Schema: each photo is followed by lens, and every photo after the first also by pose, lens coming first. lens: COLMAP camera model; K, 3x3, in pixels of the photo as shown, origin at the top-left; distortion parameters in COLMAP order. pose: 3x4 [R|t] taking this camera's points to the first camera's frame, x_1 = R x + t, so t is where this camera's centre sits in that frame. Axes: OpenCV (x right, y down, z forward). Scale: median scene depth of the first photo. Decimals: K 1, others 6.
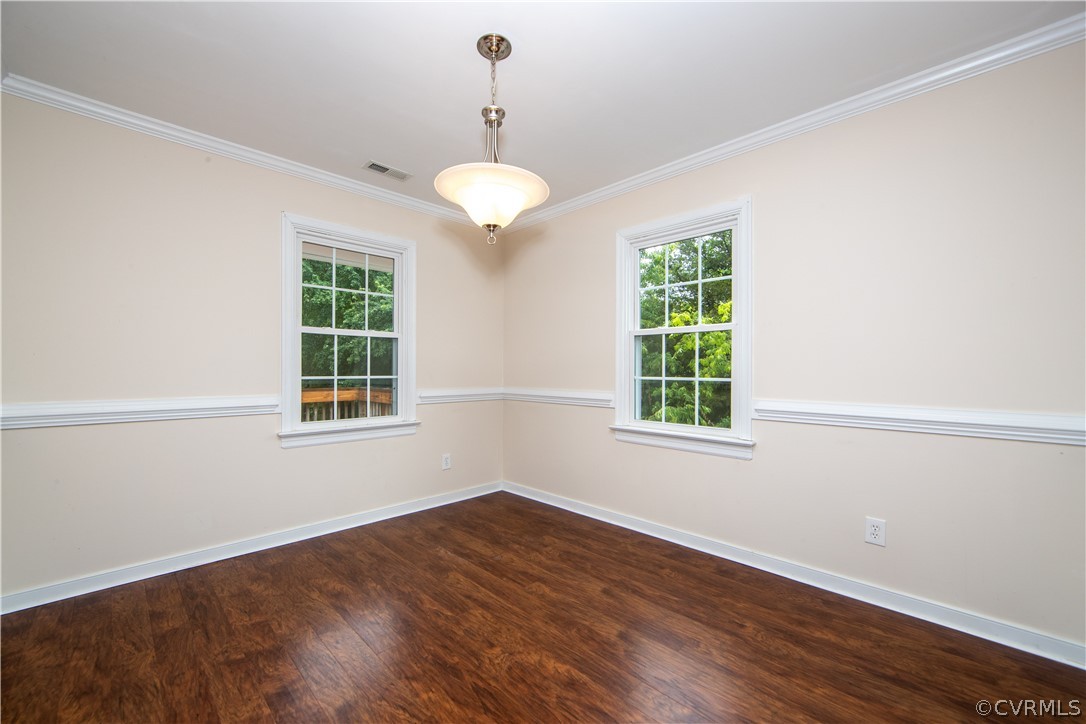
lens RADIAL K [[433.9, 0, 539.9], [0, 433.9, 366.9], [0, 0, 1]] dist [-0.003857, -0.000289]
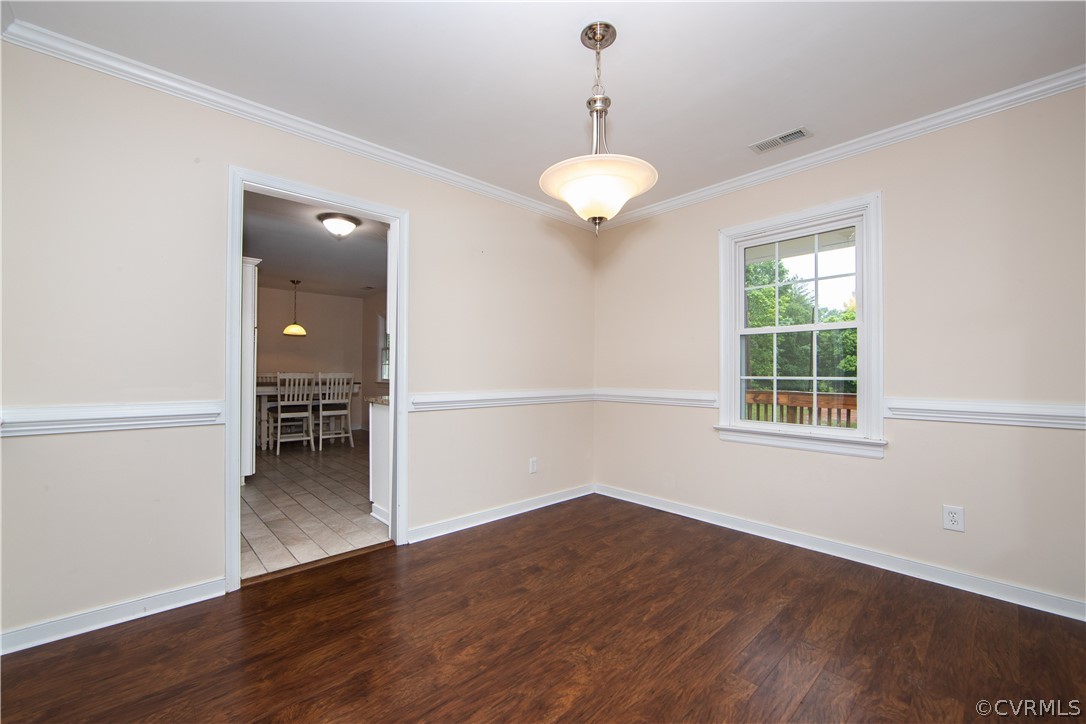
lens RADIAL K [[433.9, 0, 539.9], [0, 433.9, 366.9], [0, 0, 1]] dist [-0.003857, -0.000289]
pose [[-0.037540, -0.018250, -0.999128, 0.689492], [0.003152, 0.999826, -0.018381, 0.022572], [0.999290, -0.003840, -0.037476, 0.714989]]
